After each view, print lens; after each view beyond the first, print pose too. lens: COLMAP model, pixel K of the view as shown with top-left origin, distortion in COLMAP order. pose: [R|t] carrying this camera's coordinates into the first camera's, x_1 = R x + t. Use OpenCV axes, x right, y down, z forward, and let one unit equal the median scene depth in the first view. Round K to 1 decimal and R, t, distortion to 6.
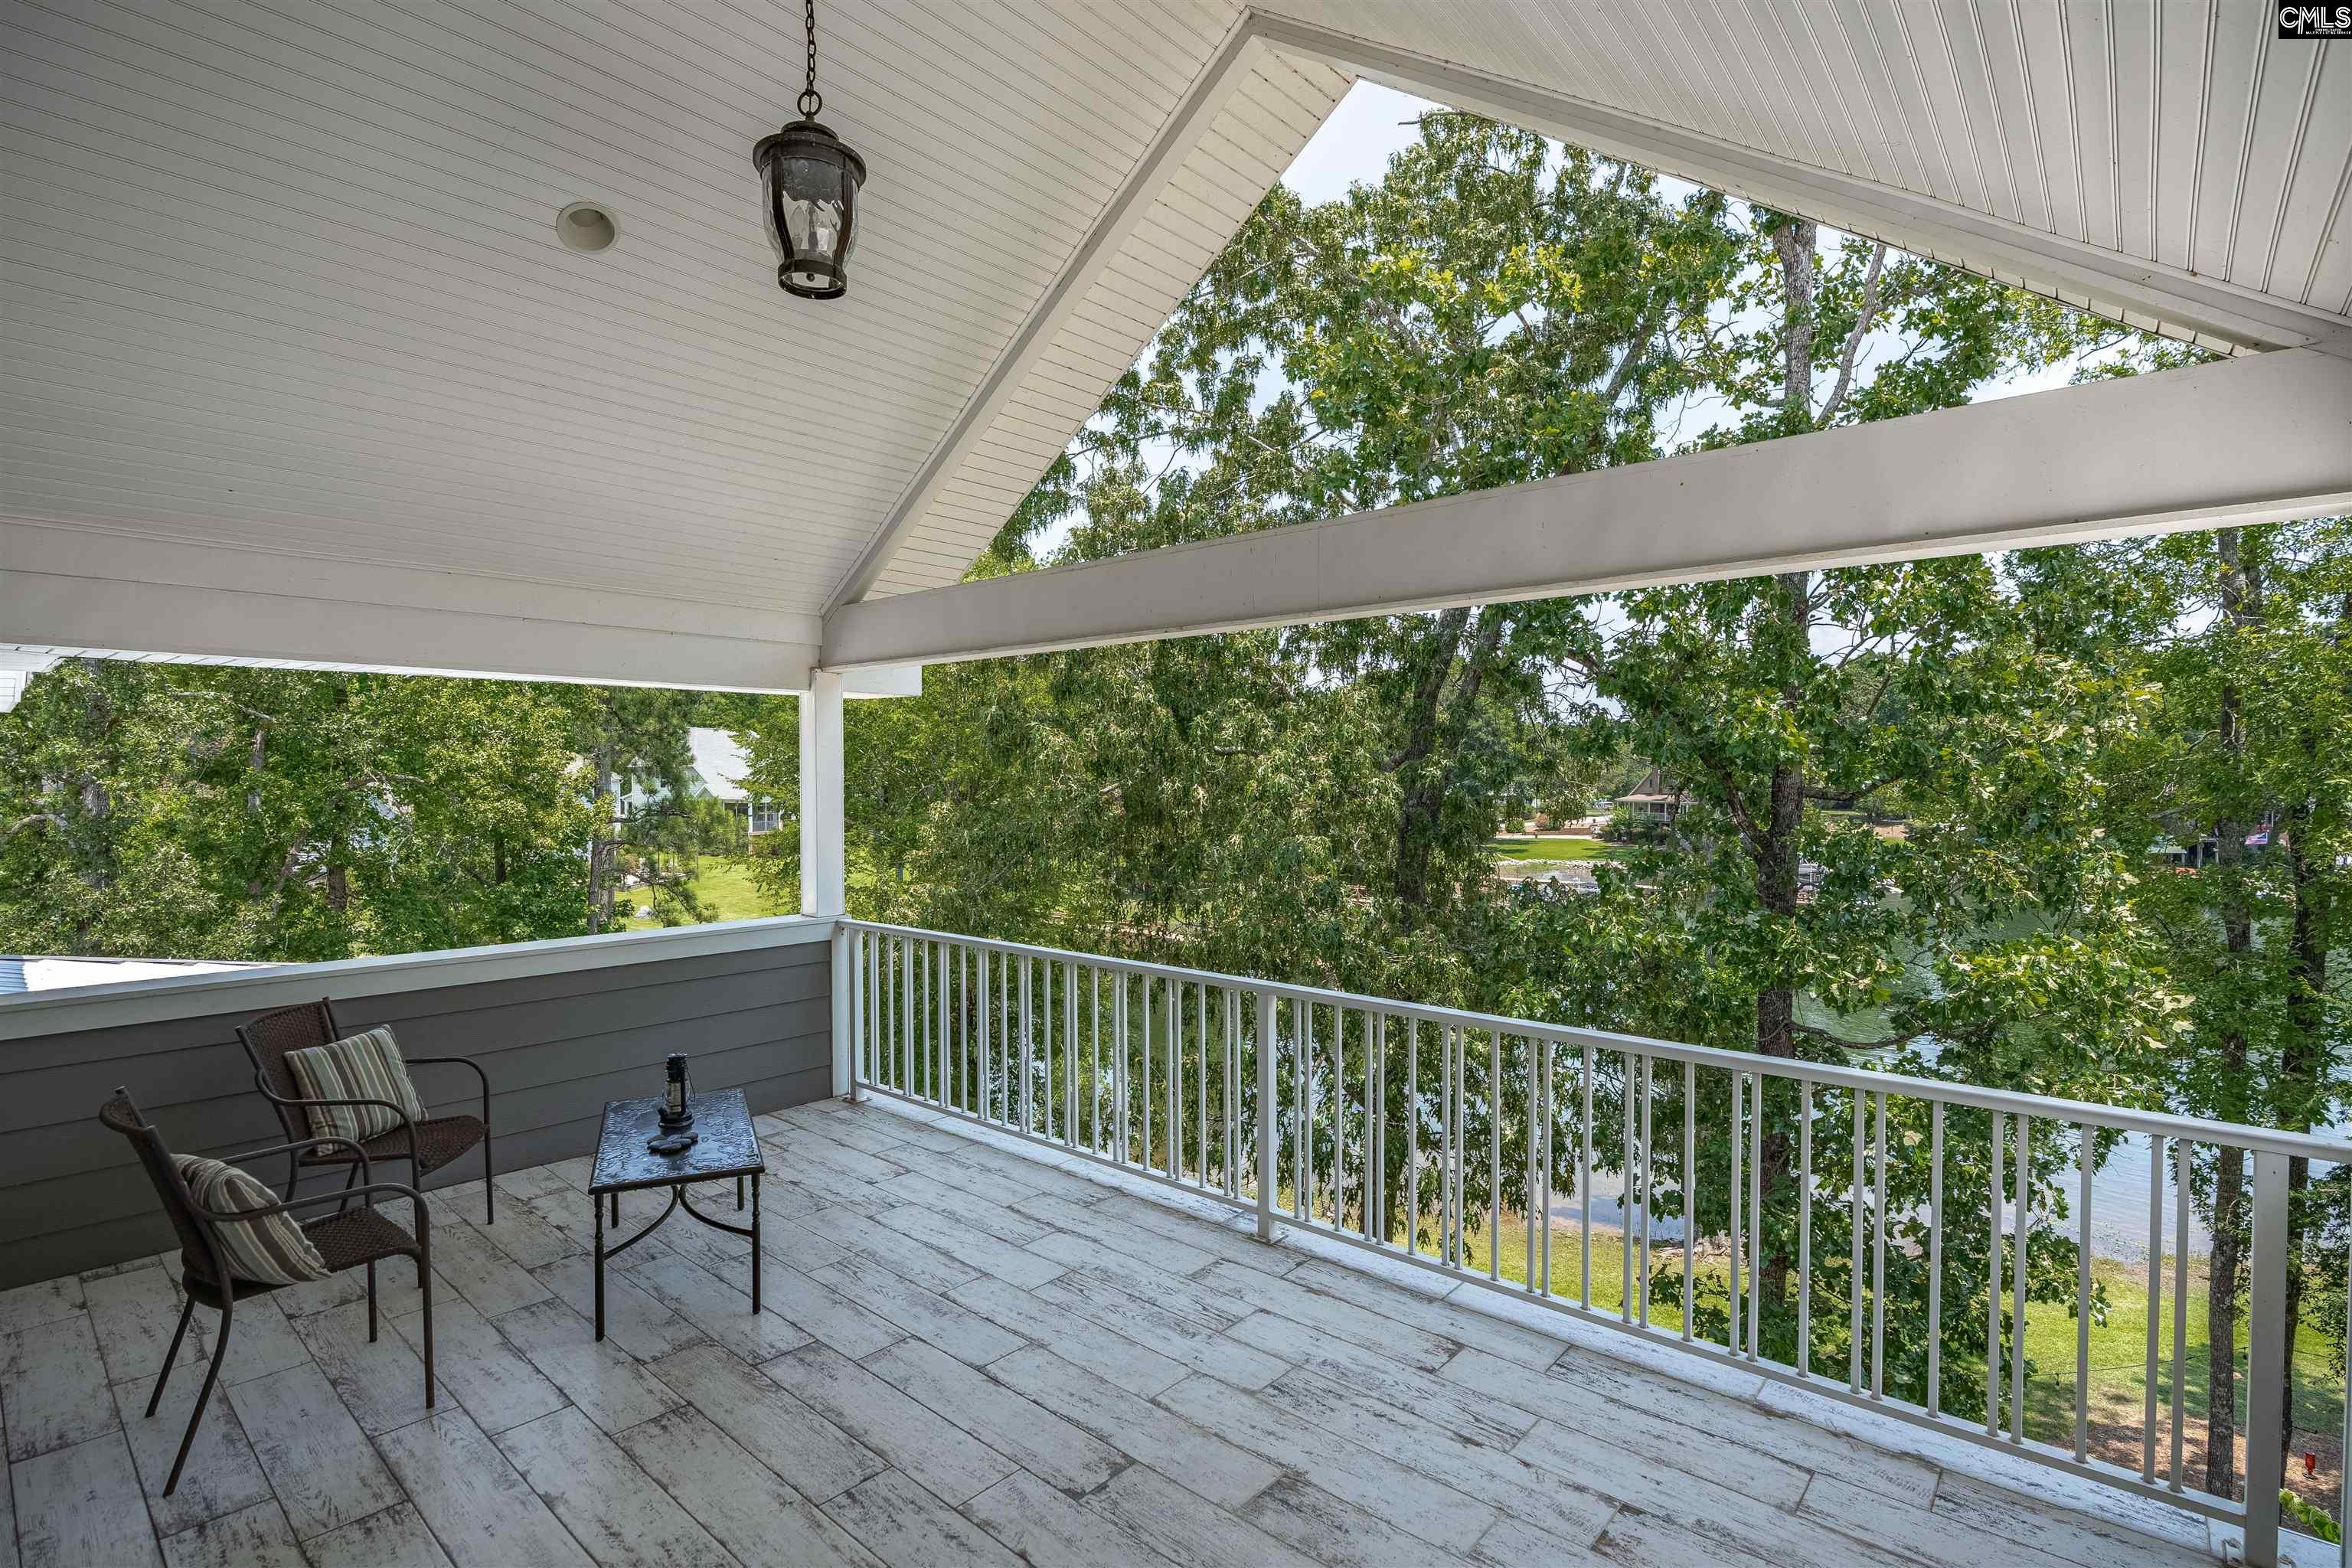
lens RADIAL K [[1122.8, 0, 1190.2], [0, 1122.8, 787.7], [0, 0, 1]] dist [-0.005230, -0.000482]
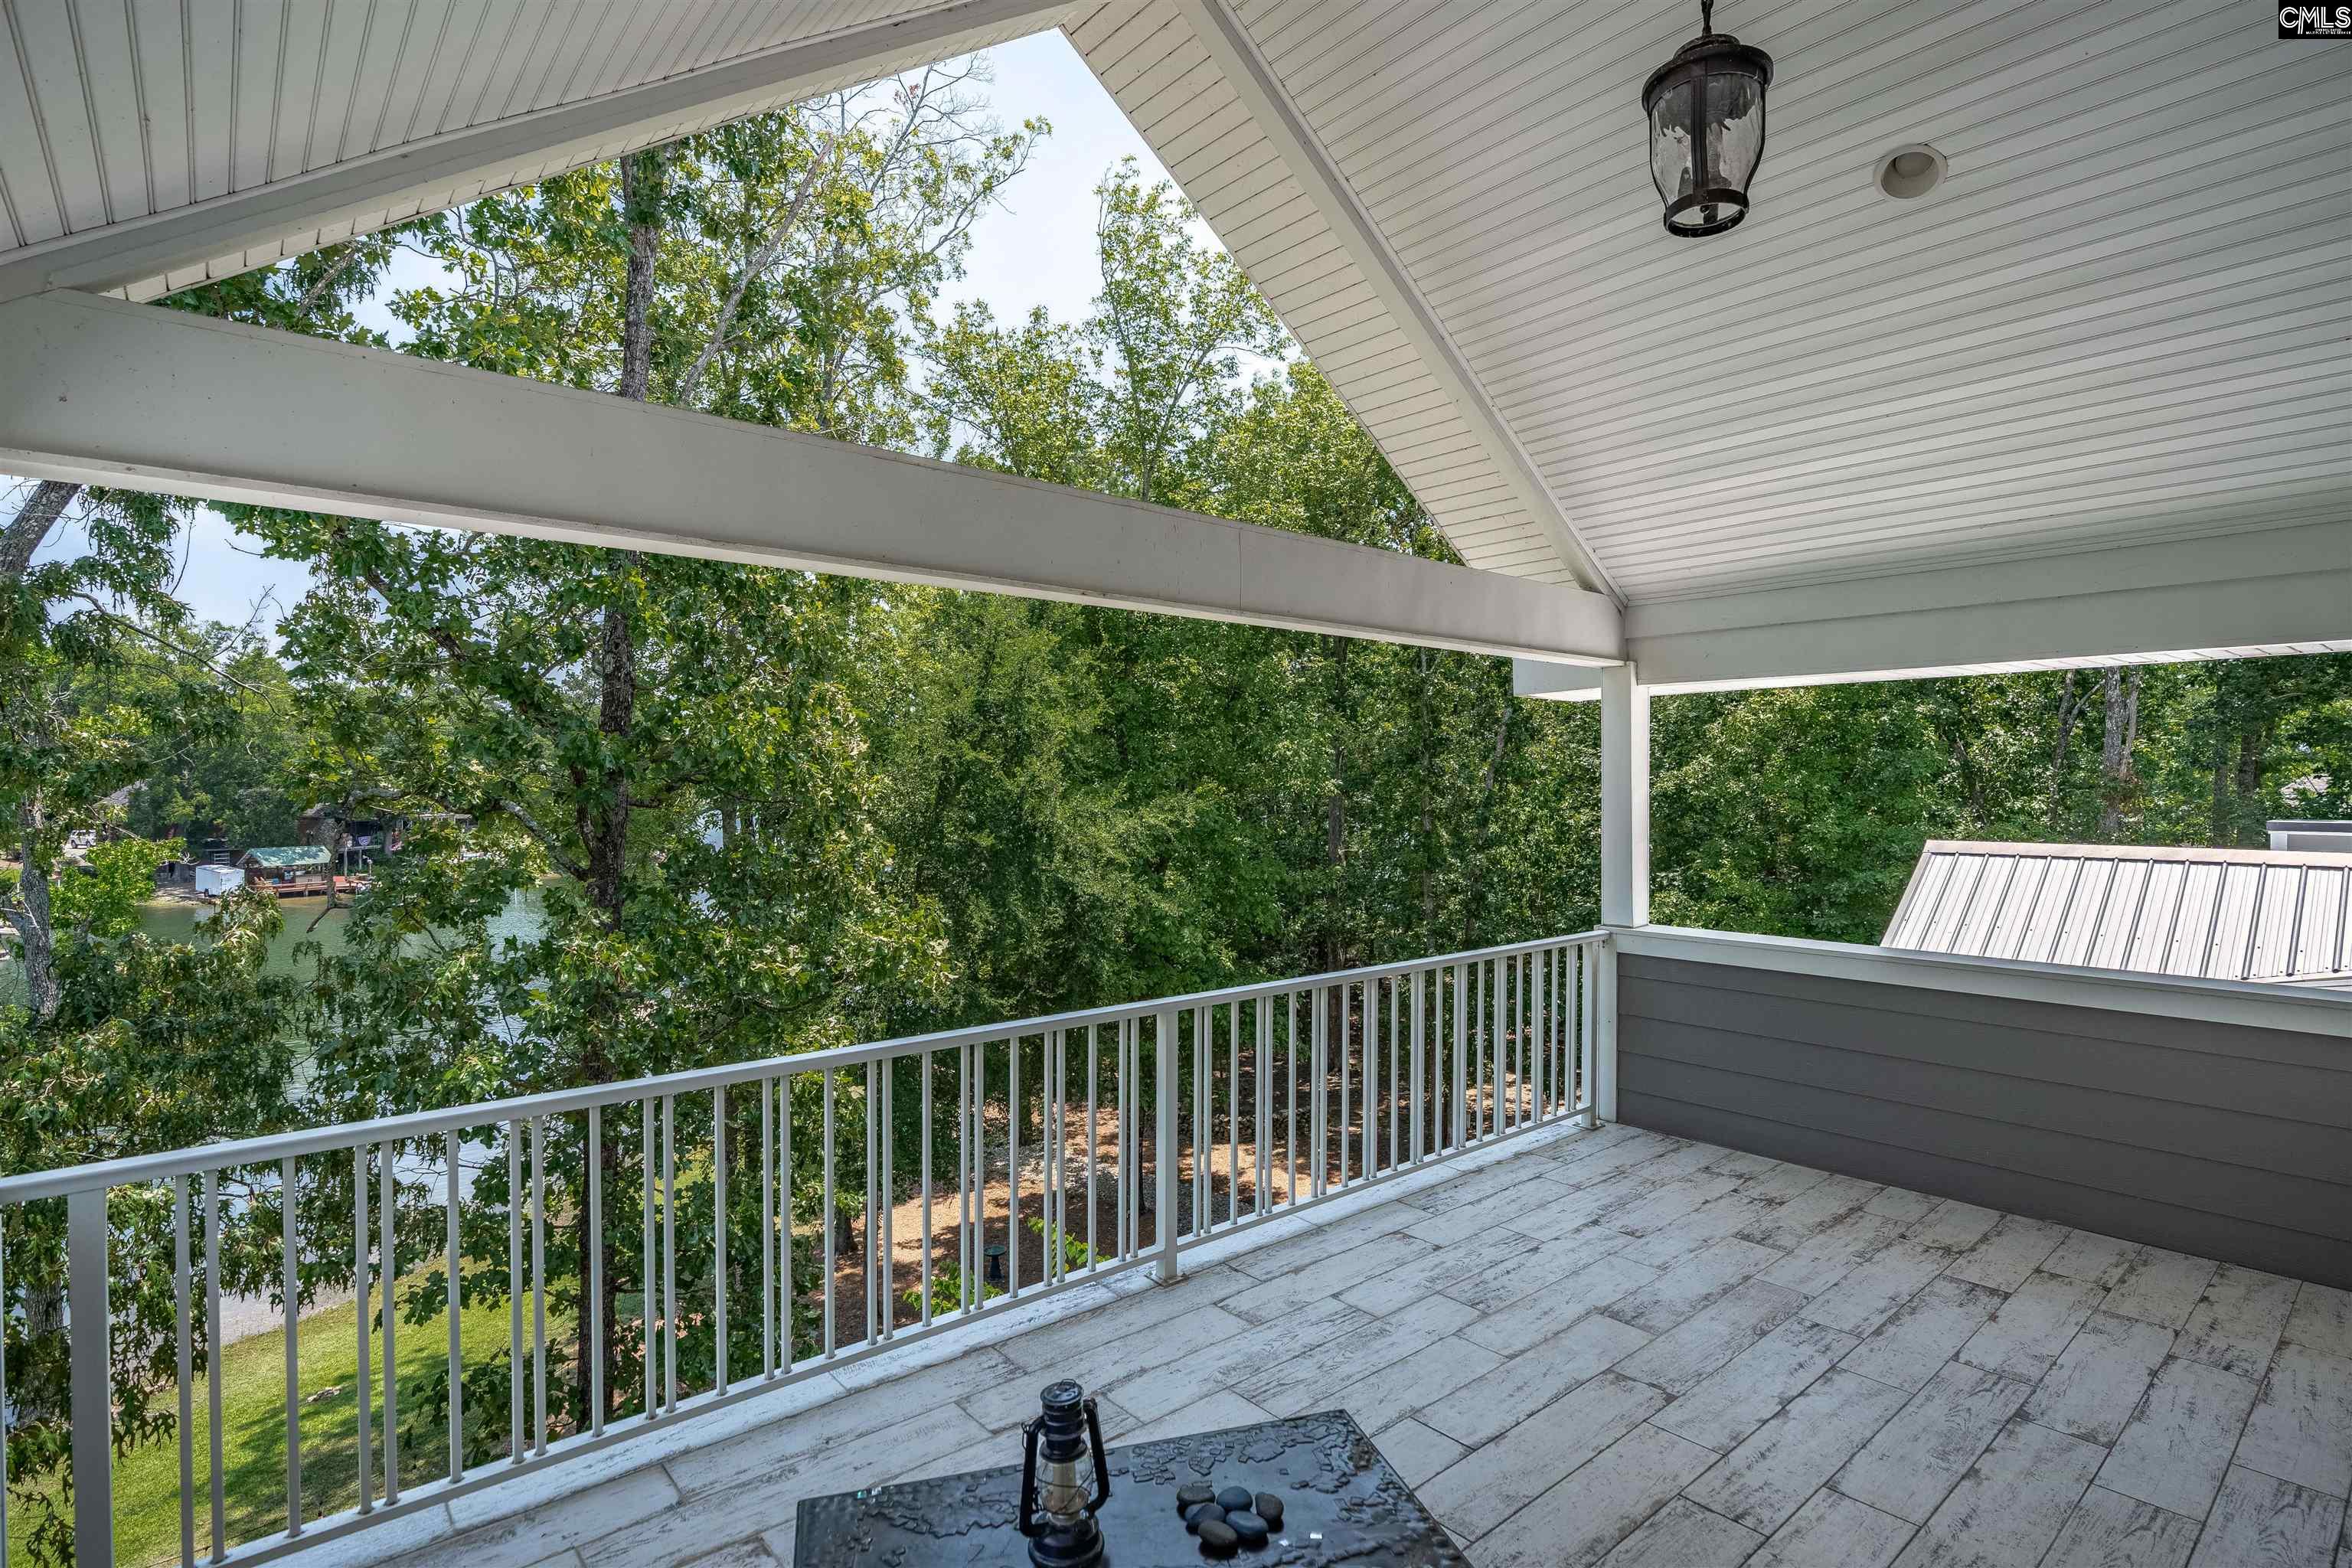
lens RADIAL K [[1122.8, 0, 1190.0], [0, 1122.8, 789.1], [0, 0, 1]] dist [-0.005230, -0.000482]
pose [[0.138608, 0.016381, 0.990212, -1.047927], [0.006387, 0.999828, -0.017434, 0.020406], [-0.990327, 0.008741, 0.138480, 1.053766]]
